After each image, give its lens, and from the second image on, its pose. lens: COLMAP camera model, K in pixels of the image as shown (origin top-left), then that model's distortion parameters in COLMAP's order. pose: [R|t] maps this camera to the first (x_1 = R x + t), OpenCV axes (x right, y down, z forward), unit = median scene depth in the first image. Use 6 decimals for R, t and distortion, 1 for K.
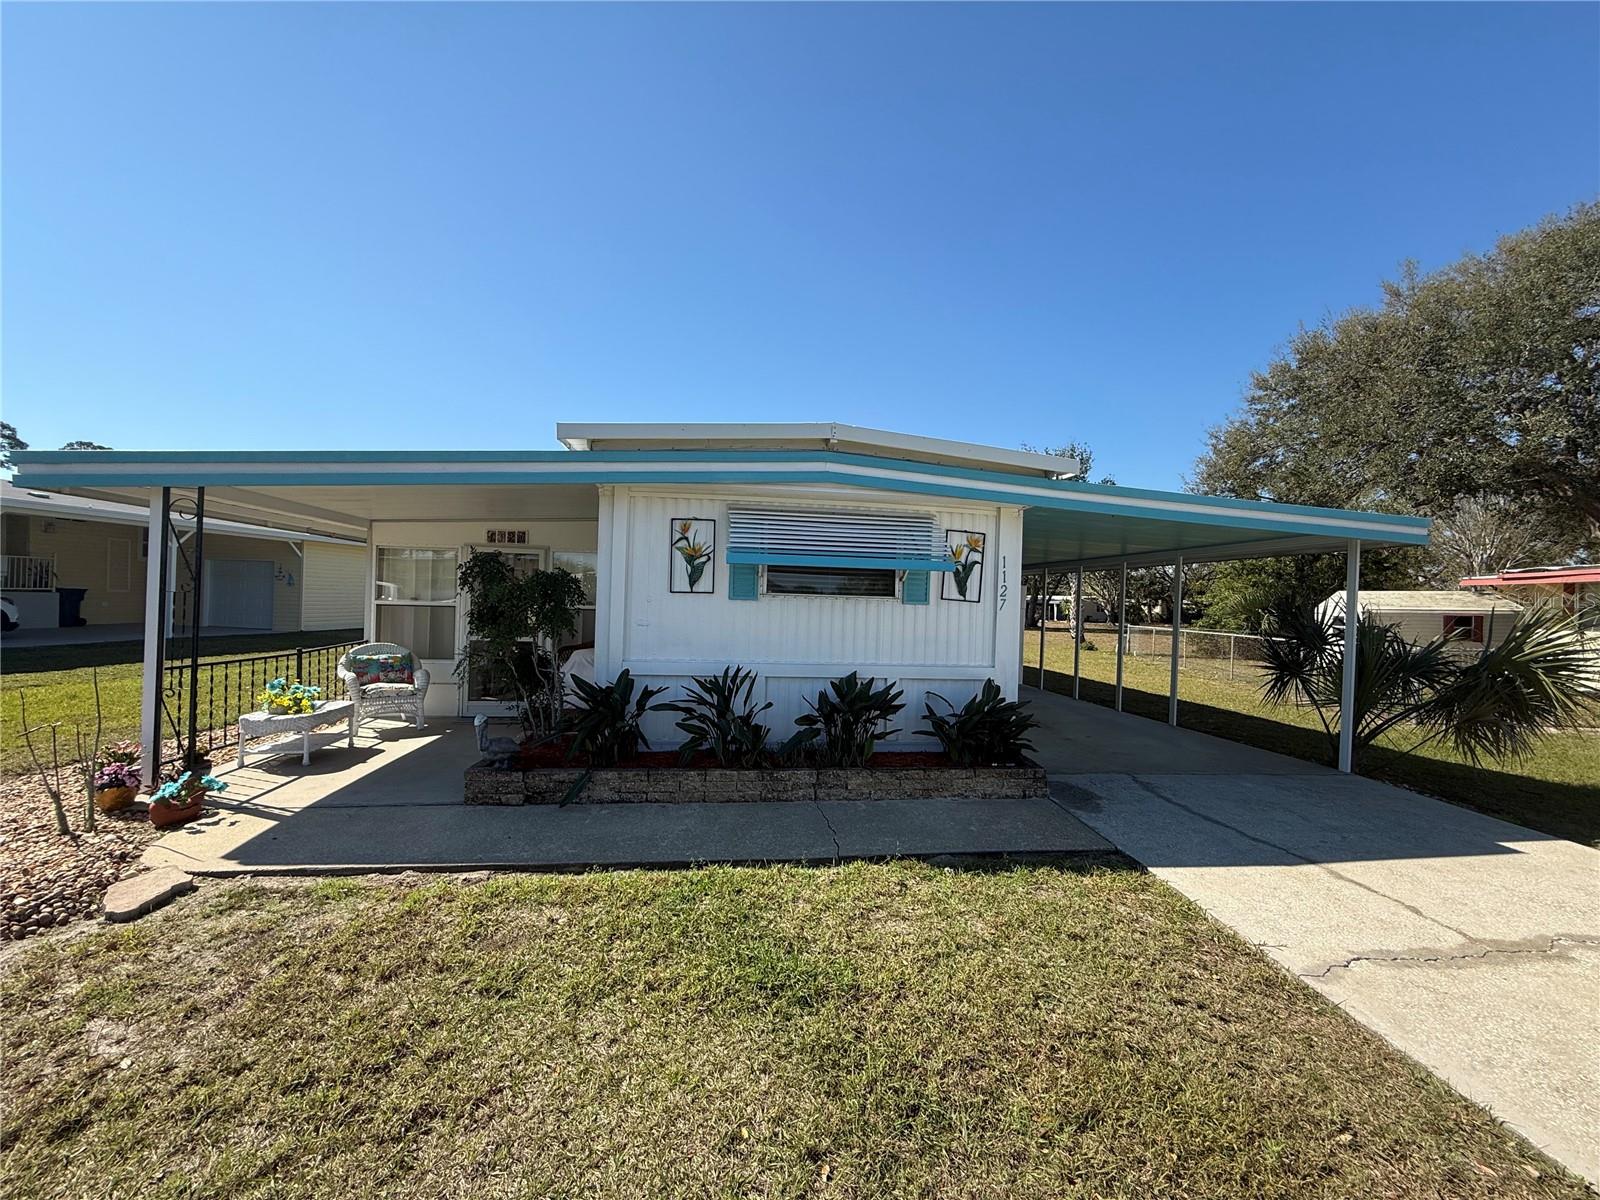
lens RADIAL K [[637.2, 0, 800.0], [0, 637.2, 600.0], [0, 0, 1]] dist [0.000613, 0.000498]
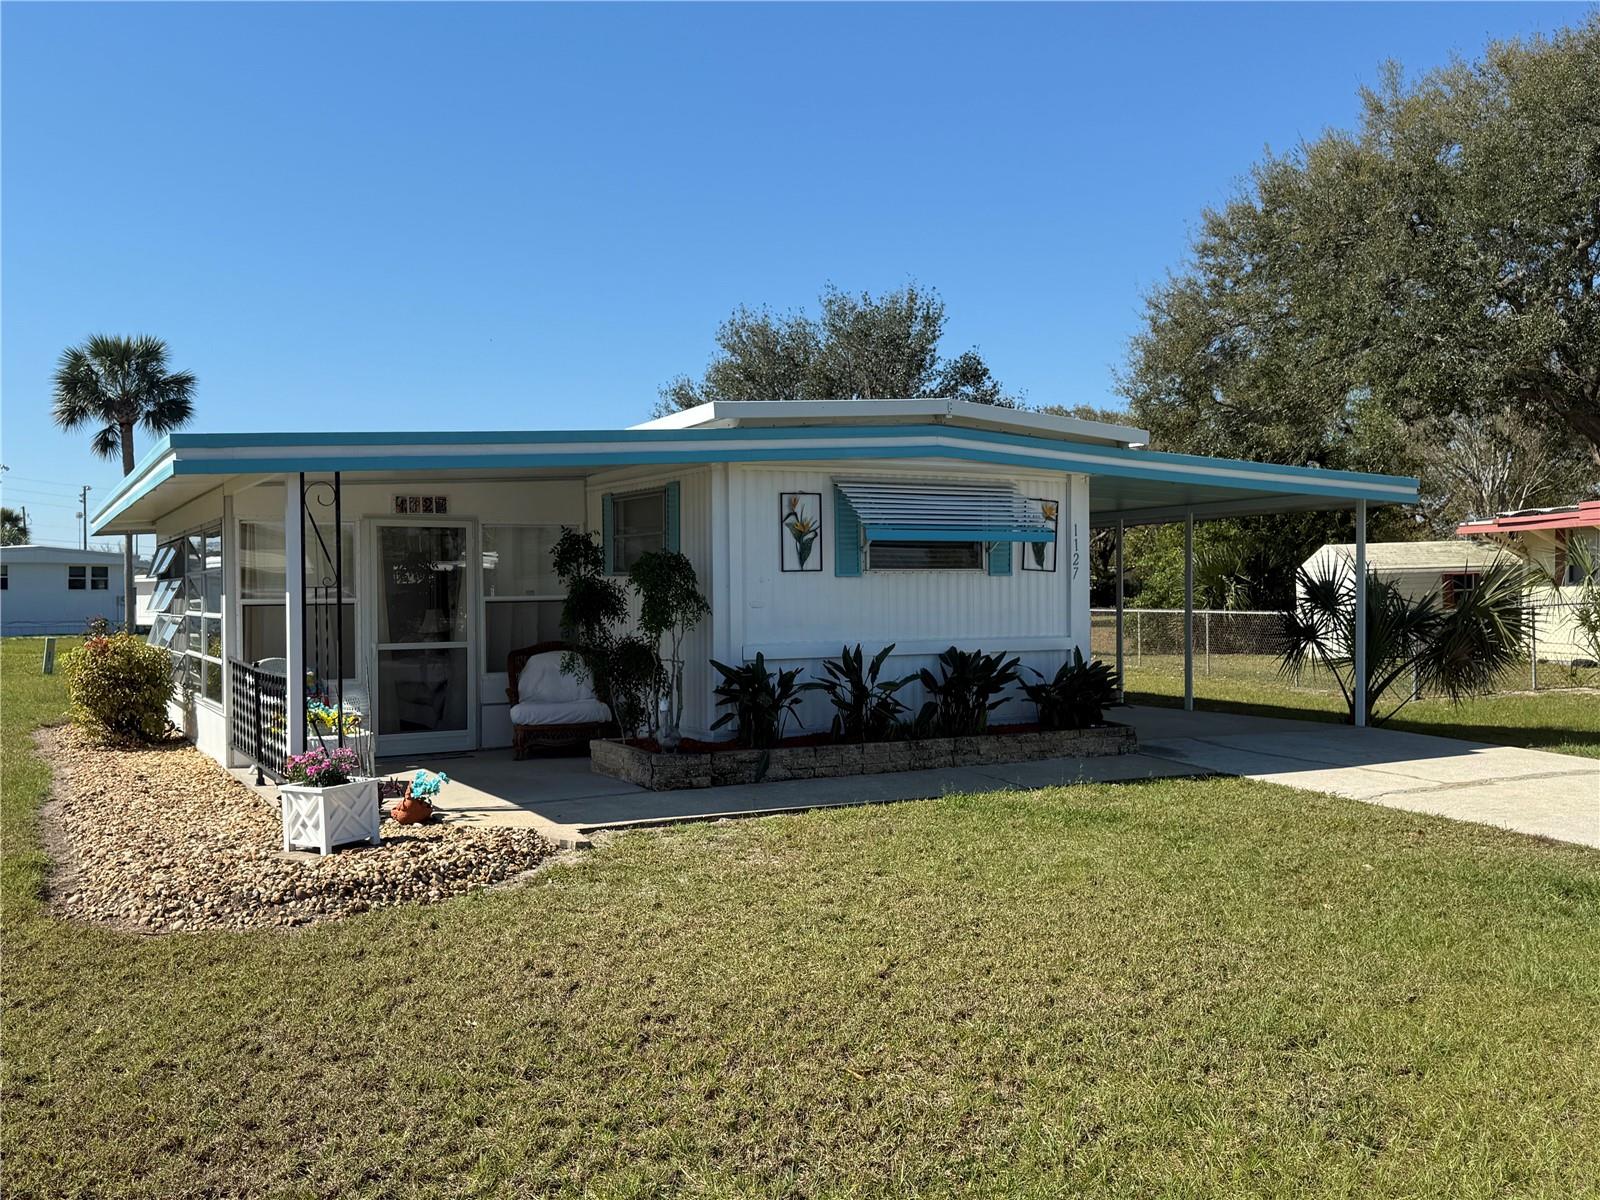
lens RADIAL K [[1417.5, 0, 800.0], [0, 1417.5, 600.0], [0, 0, 1]] dist [0.162560, -0.331141]
pose [[0.933279, -0.039556, 0.356968, -0.877408], [0.035685, 0.999211, 0.017427, -0.005047], [-0.357375, -0.003526, 0.933954, -0.917189]]
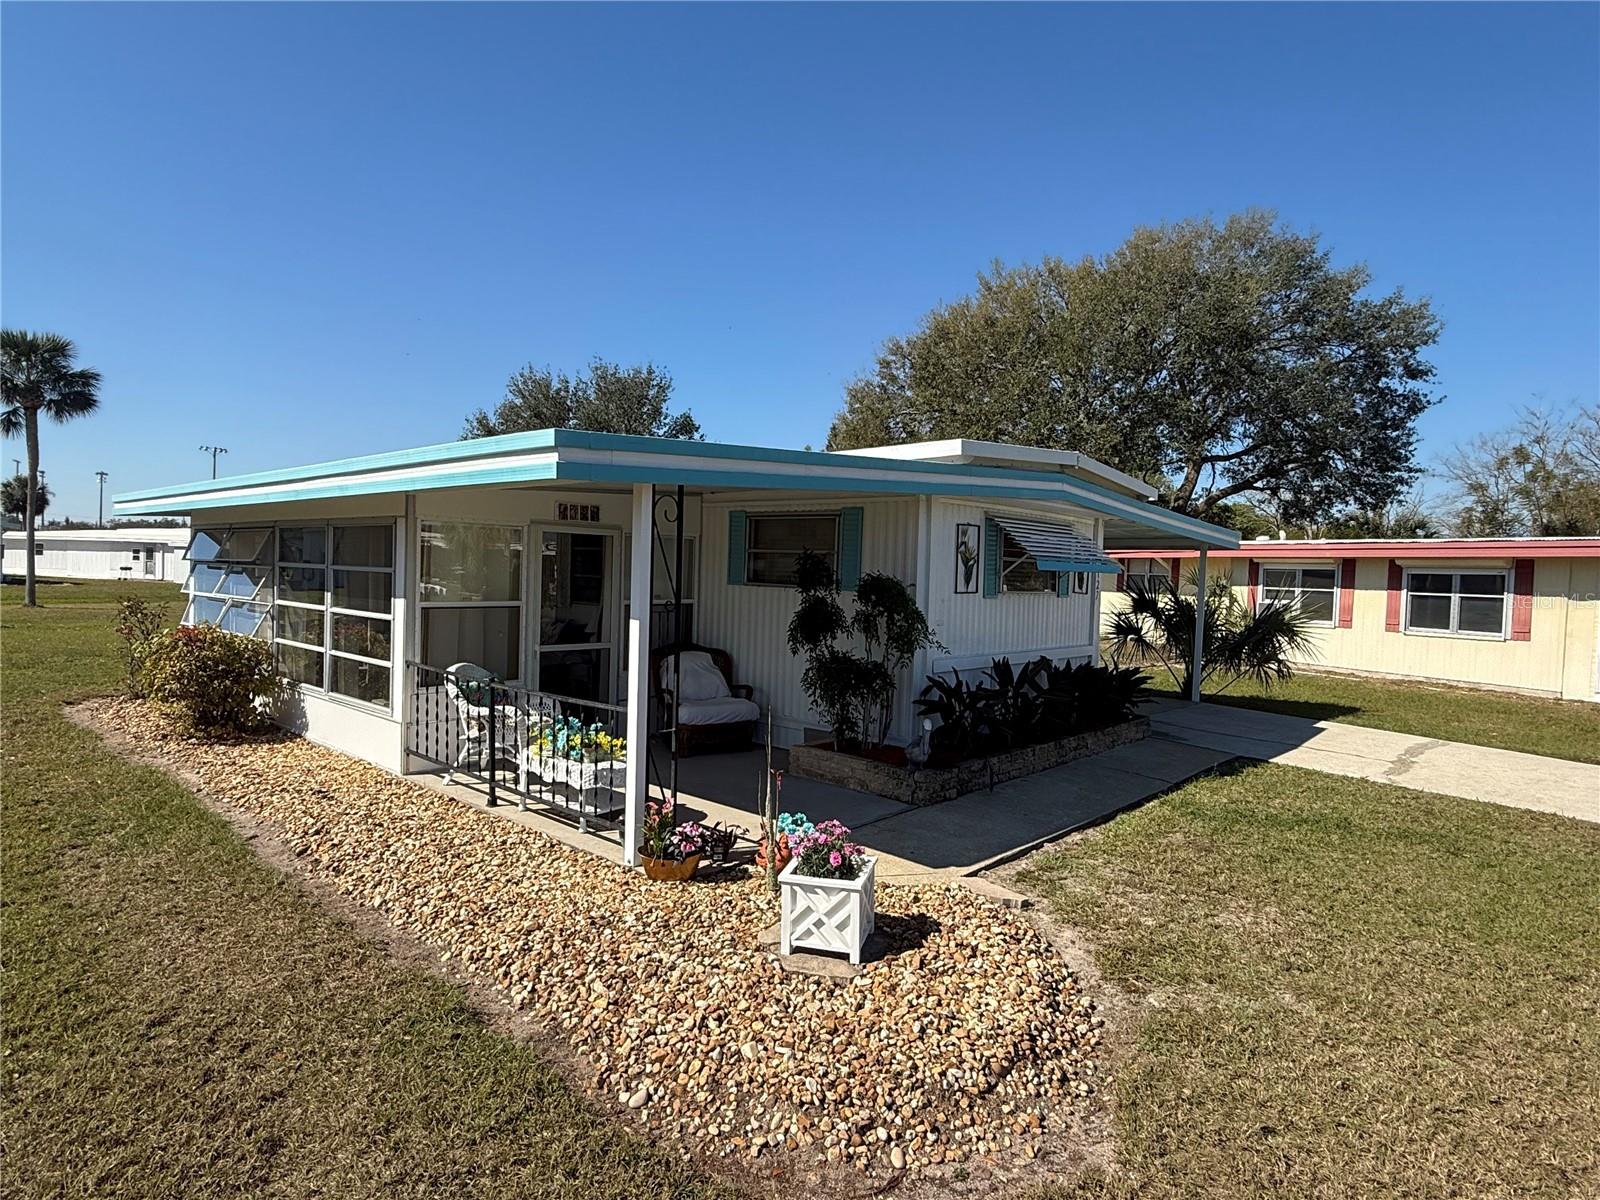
lens RADIAL K [[894.4, 0, 800.0], [0, 894.4, 600.0], [0, 0, 1]] dist [-0.003968, -0.000797]
pose [[0.763475, -0.026501, 0.645294, -1.291315], [-0.009515, 0.998588, 0.052268, -0.072641], [-0.645768, -0.046045, 0.762144, 0.025329]]
